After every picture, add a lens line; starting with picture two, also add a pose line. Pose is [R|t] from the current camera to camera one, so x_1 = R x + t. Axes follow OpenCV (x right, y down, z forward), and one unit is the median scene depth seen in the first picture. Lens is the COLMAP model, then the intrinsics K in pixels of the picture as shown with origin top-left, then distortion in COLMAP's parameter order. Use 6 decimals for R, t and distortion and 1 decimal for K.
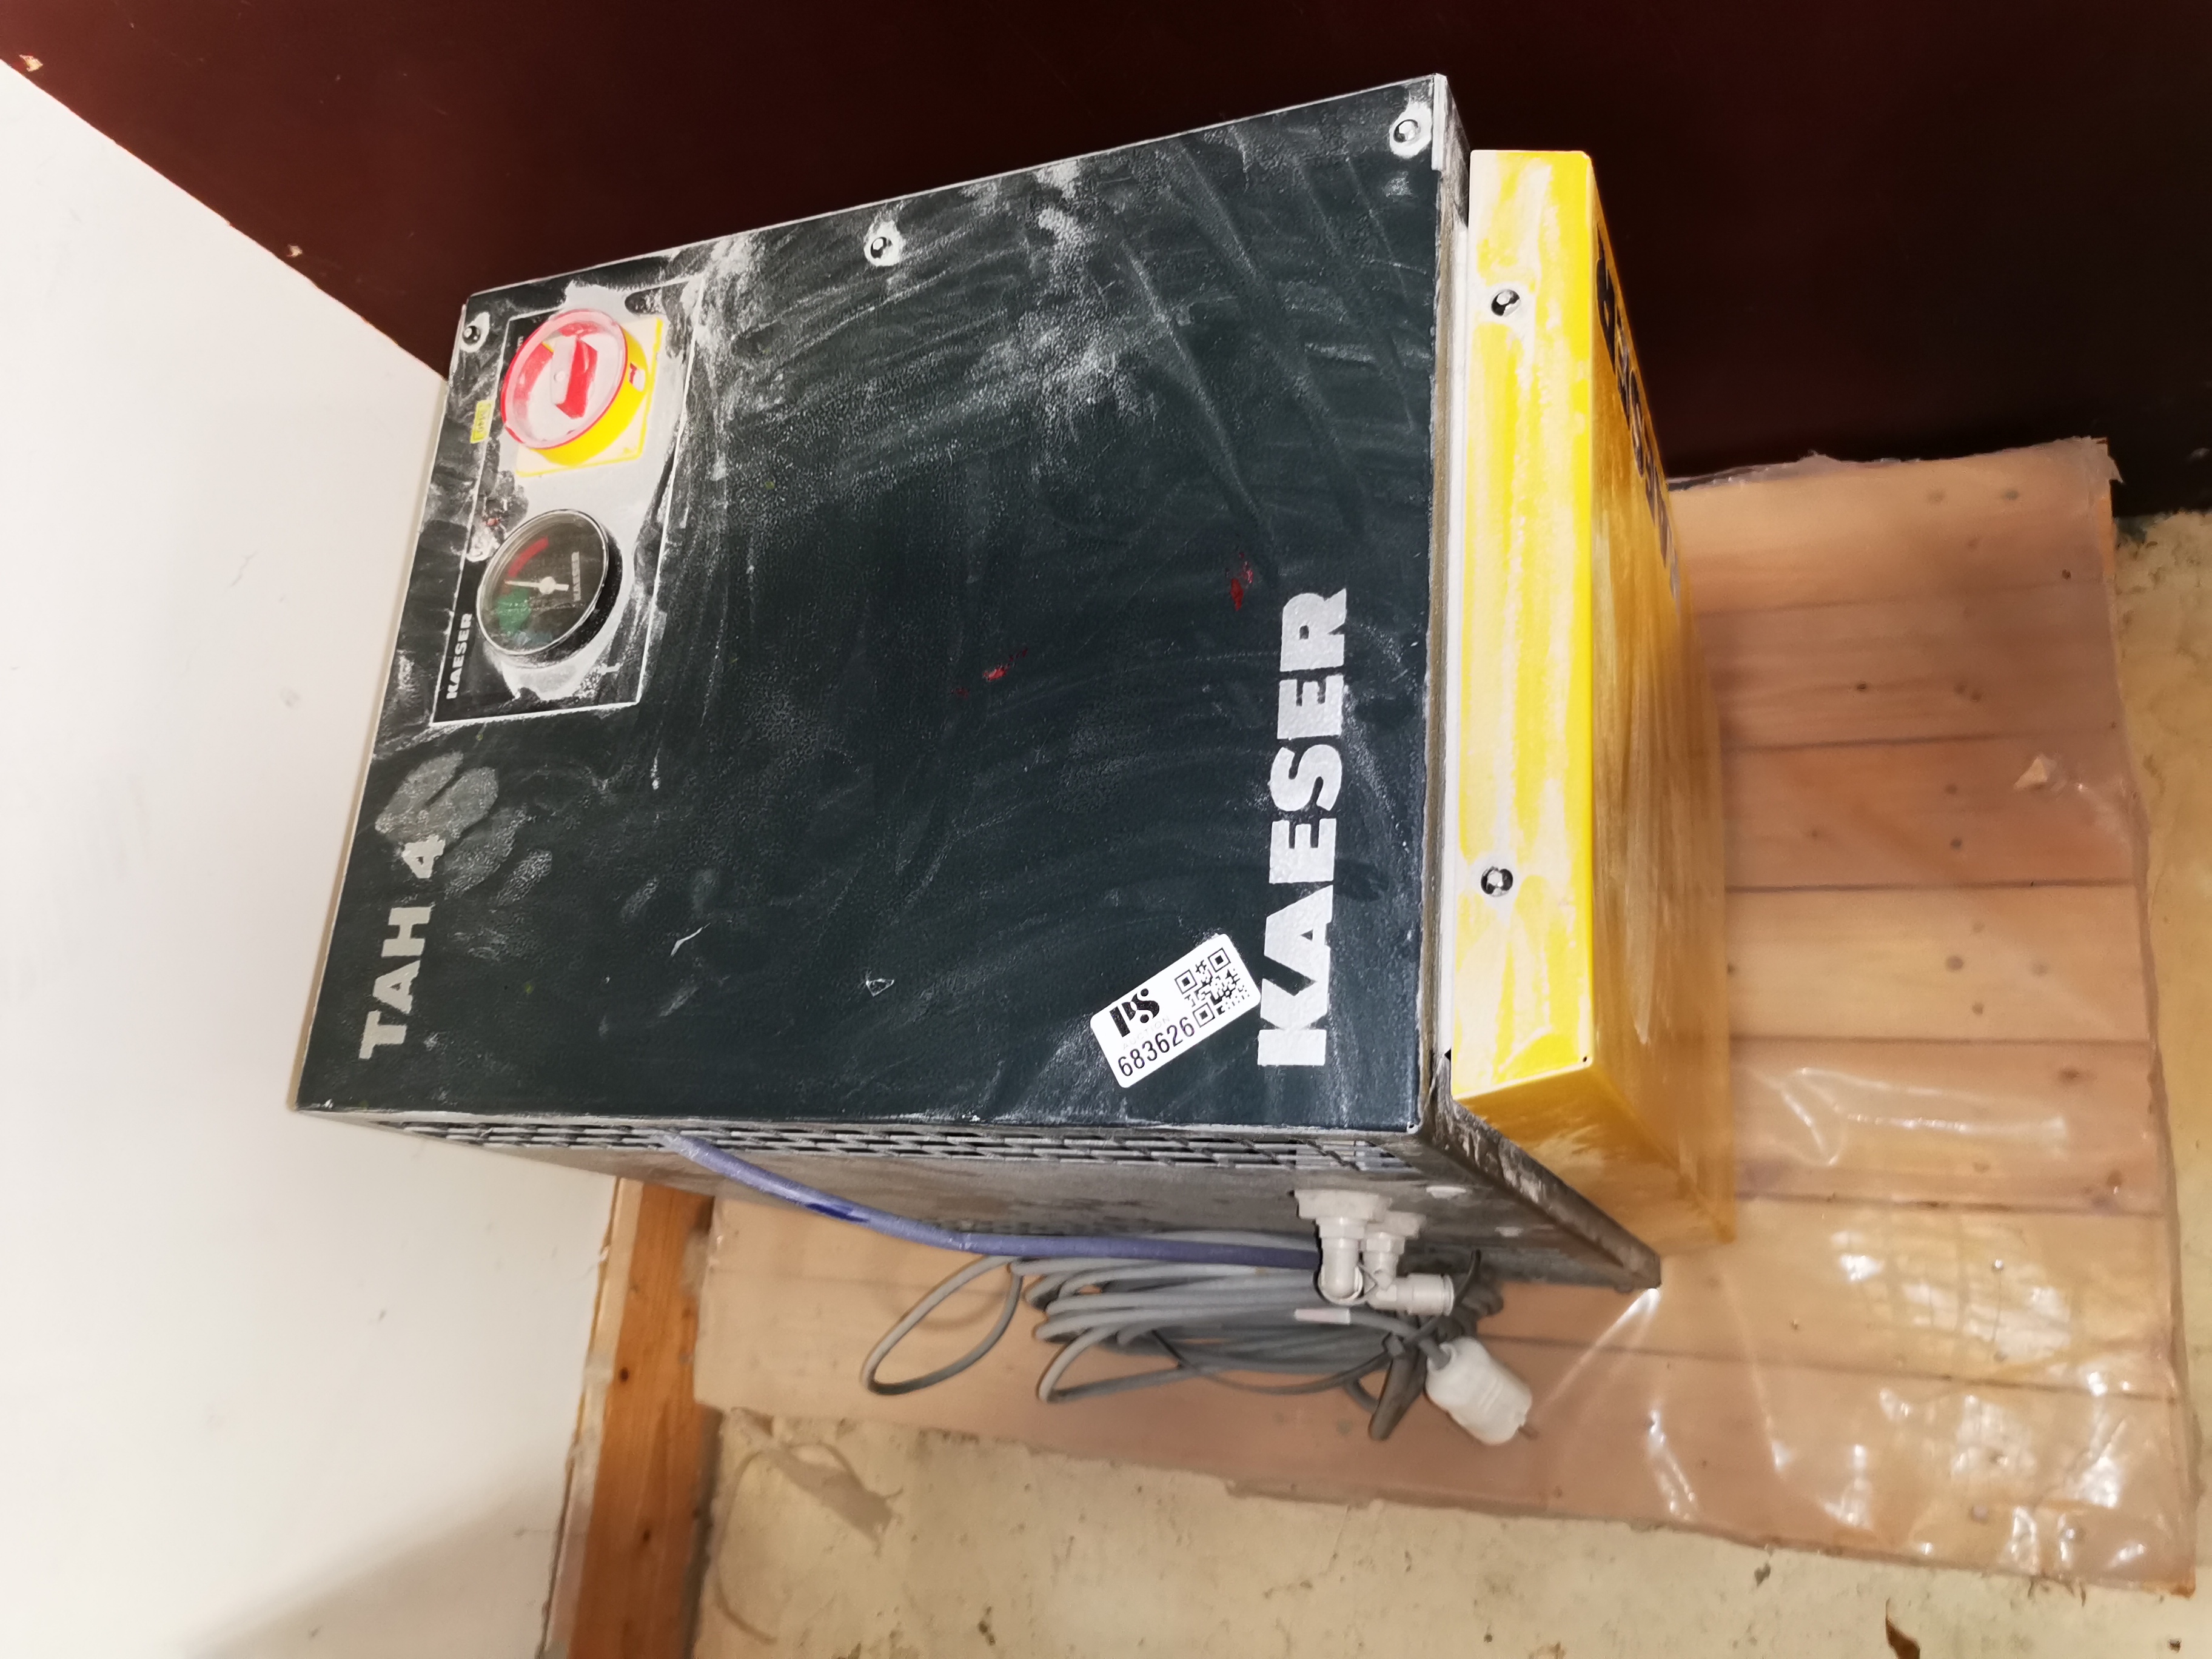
lens RADIAL K [[1746.1, 0, 1111.8], [0, 1746.1, 824.2], [0, 0, 1]] dist [0.002646, 0.000603]
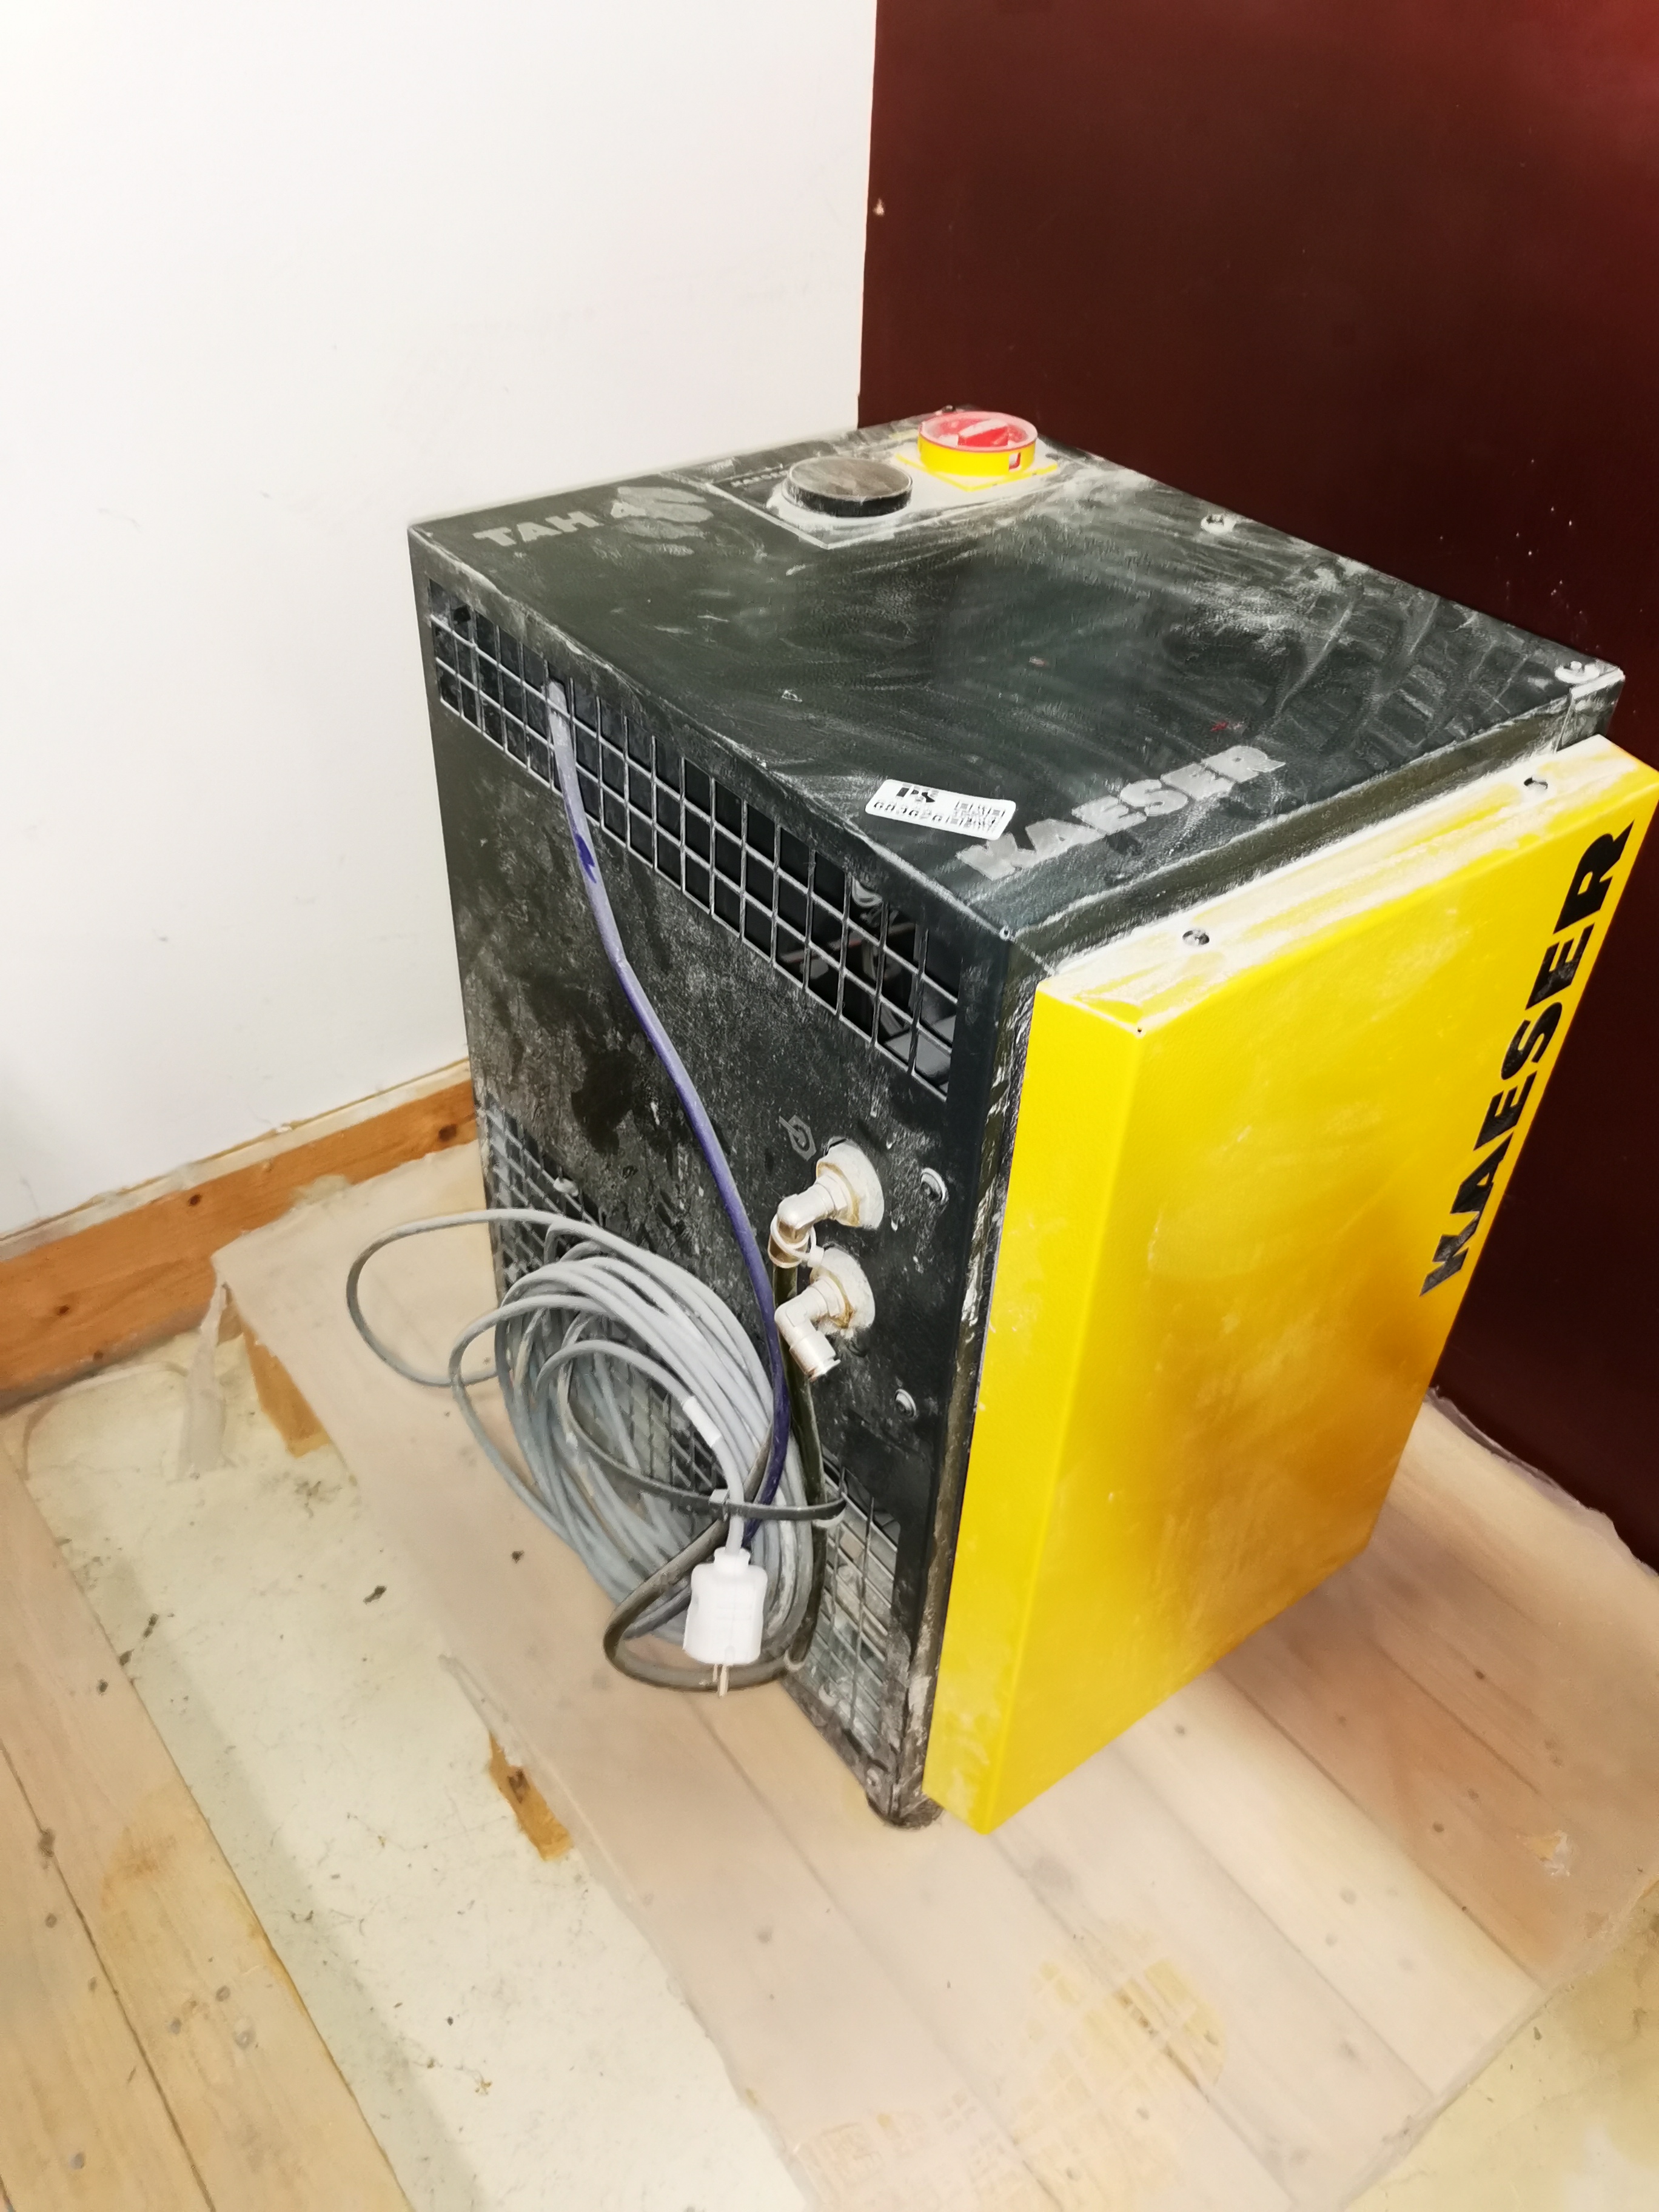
lens RADIAL K [[1746.1, 0, 823.2], [0, 1746.1, 1107.7], [0, 0, 1]] dist [0.002646, 0.000603]
pose [[0.599822, 0.752581, -0.271728, 0.384741], [-0.799269, 0.547778, -0.247201, 0.476542], [-0.037192, 0.365461, 0.930084, -0.039622]]
